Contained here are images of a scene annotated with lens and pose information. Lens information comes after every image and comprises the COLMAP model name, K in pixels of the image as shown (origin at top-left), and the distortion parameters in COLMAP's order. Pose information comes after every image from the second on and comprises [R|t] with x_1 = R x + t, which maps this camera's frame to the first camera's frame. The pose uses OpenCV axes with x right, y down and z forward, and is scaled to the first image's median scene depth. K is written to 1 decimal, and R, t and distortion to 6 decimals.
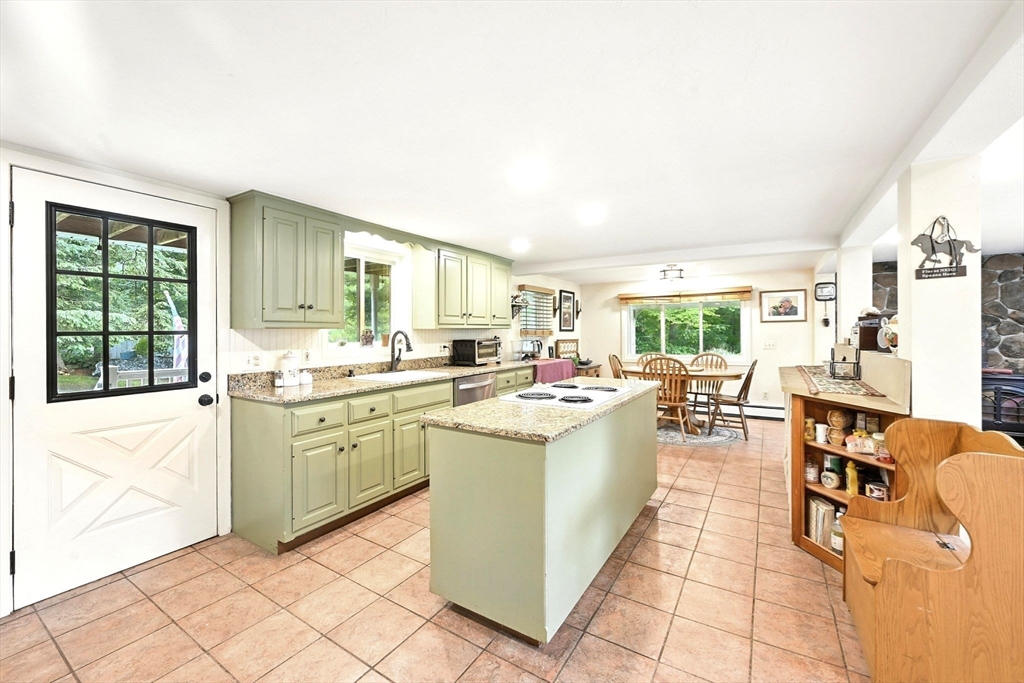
lens RADIAL K [[402.5, 0, 512.0], [0, 402.5, 341.5], [0, 0, 1]] dist [-0.001744, -0.000097]
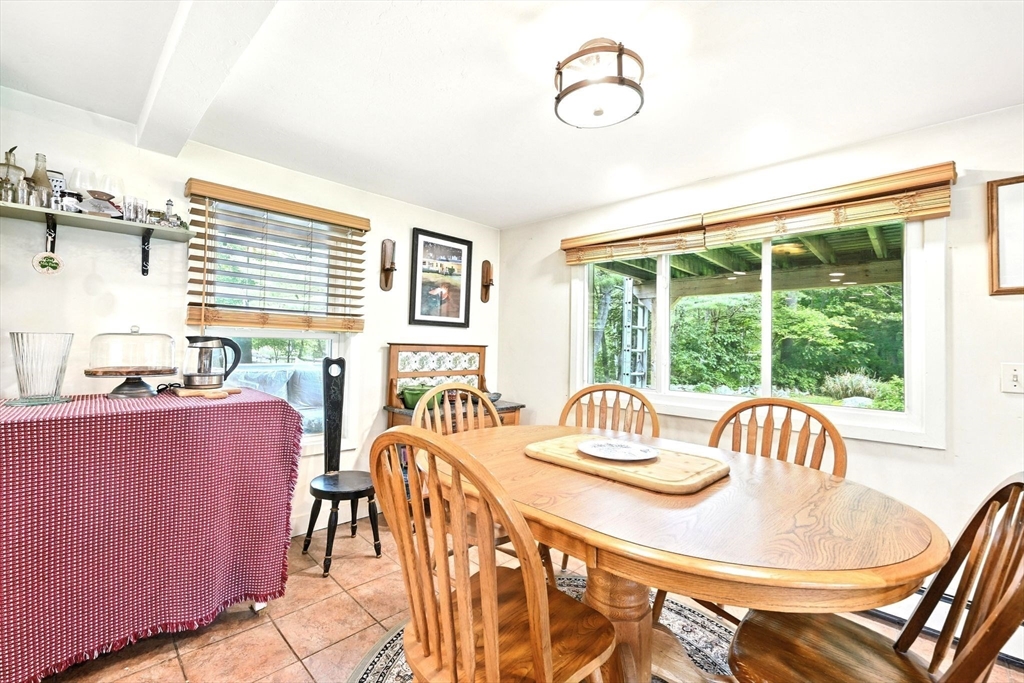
lens RADIAL K [[422.6, 0, 512.0], [0, 422.6, 341.5], [0, 0, 1]] dist [-0.003280, -0.000334]
pose [[0.976827, 0.025459, -0.212510, 0.364873], [-0.032192, 0.999081, -0.028282, 0.002945], [0.211595, 0.034468, 0.976749, 0.658738]]
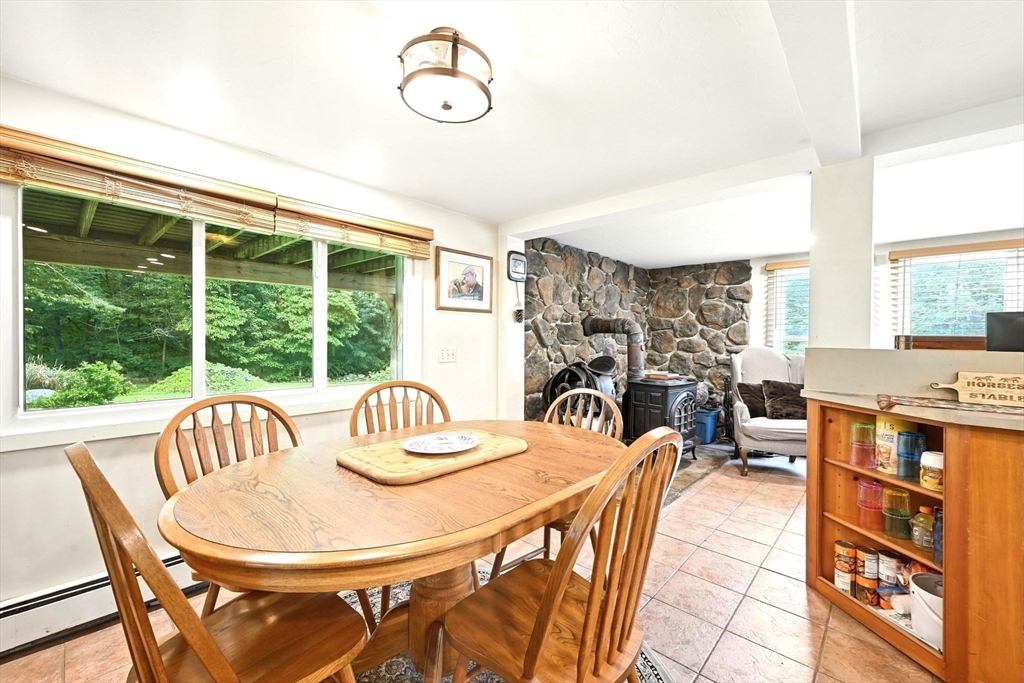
lens RADIAL K [[406.4, 0, 512.0], [0, 406.4, 341.5], [0, 0, 1]] dist [0.002929, 0.000105]
pose [[0.199834, 0.005632, 0.979814, 0.147307], [0.014264, 0.999861, -0.008656, -0.001586], [-0.979726, 0.015706, 0.199726, 0.816580]]
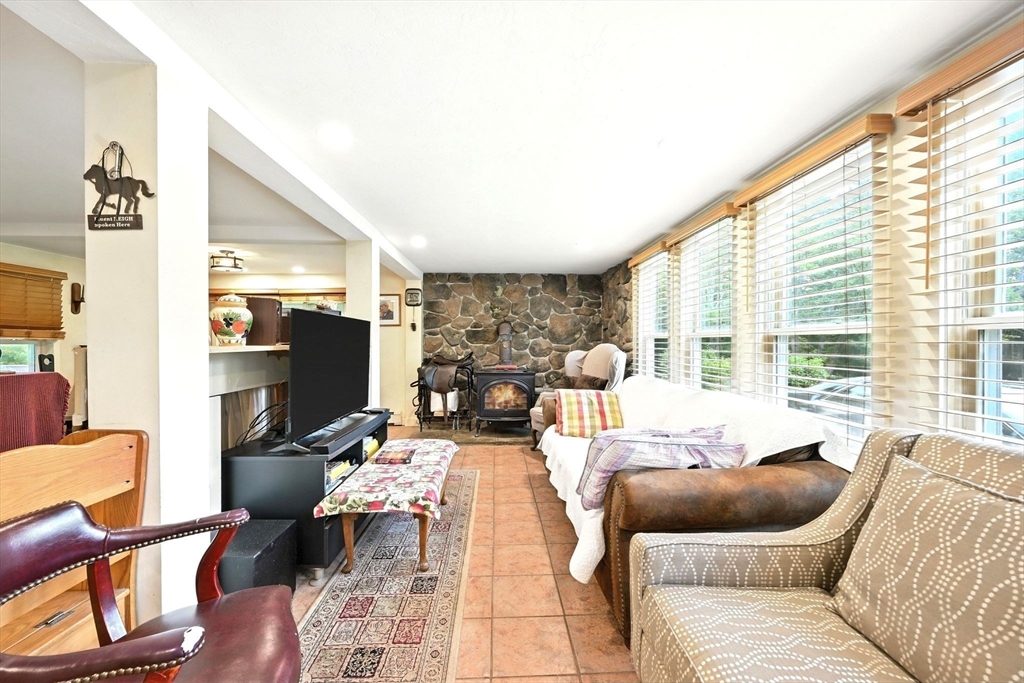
lens RADIAL K [[402.5, 0, 512.0], [0, 402.5, 341.5], [0, 0, 1]] dist [-0.001744, -0.000097]
pose [[0.827511, 0.005329, 0.561424, 0.378700], [0.013442, 0.999480, -0.029299, 0.021755], [-0.561288, 0.031792, 0.827010, 0.006133]]
